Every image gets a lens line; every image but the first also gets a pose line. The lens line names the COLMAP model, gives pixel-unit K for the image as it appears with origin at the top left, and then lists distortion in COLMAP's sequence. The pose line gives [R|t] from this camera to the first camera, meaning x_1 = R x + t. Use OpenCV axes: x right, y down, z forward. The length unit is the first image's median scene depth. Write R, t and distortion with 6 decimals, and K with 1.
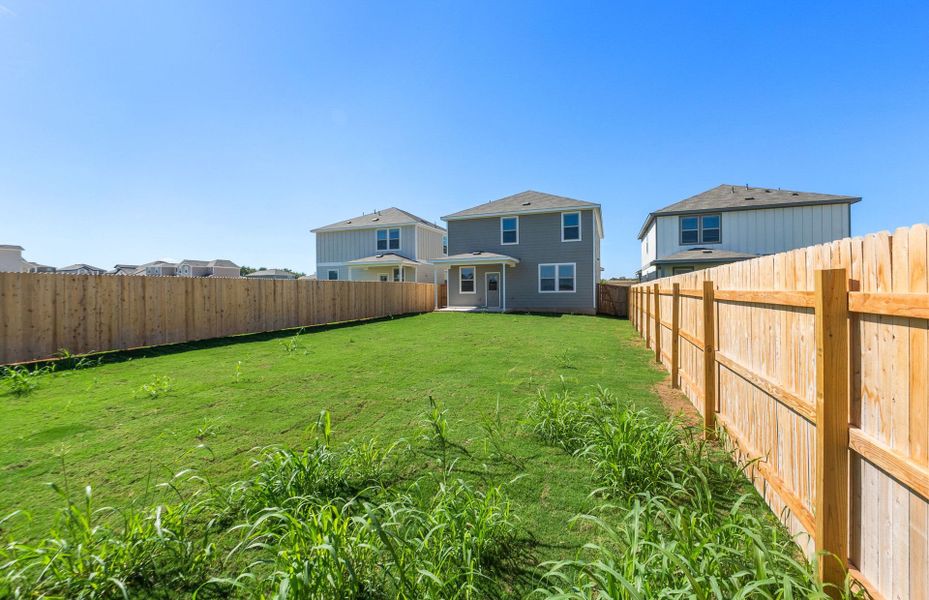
lens RADIAL K [[395.8, 0, 463.8], [0, 395.8, 281.8], [0, 0, 1]] dist [-0.003316, -0.000237]
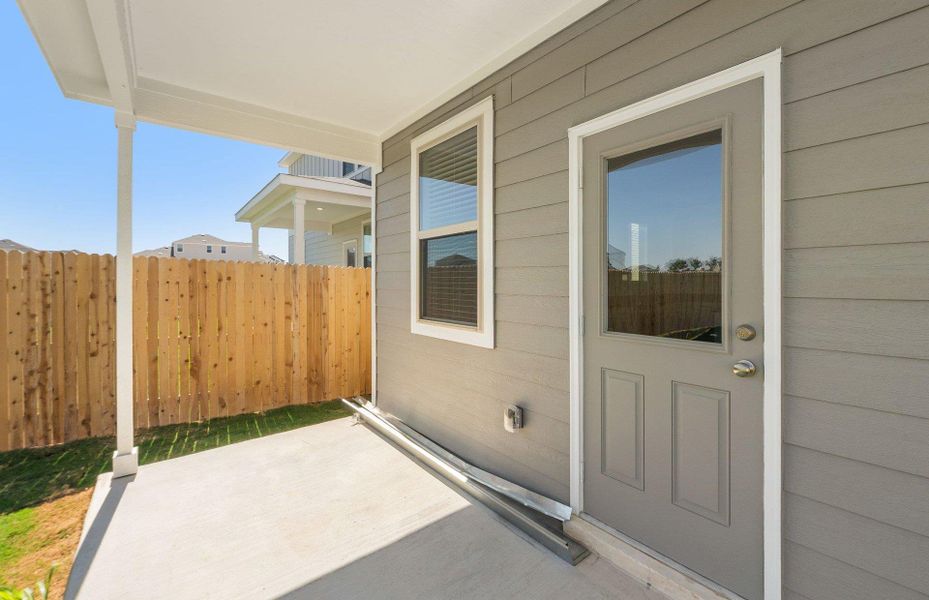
lens RADIAL K [[395.8, 0, 463.8], [0, 395.8, 281.8], [0, 0, 1]] dist [-0.003316, -0.000237]
pose [[0.856172, 0.013056, -0.516525, 0.084752], [-0.000383, 0.999696, 0.024634, 0.009016], [0.516690, -0.020893, 0.855918, 0.958342]]
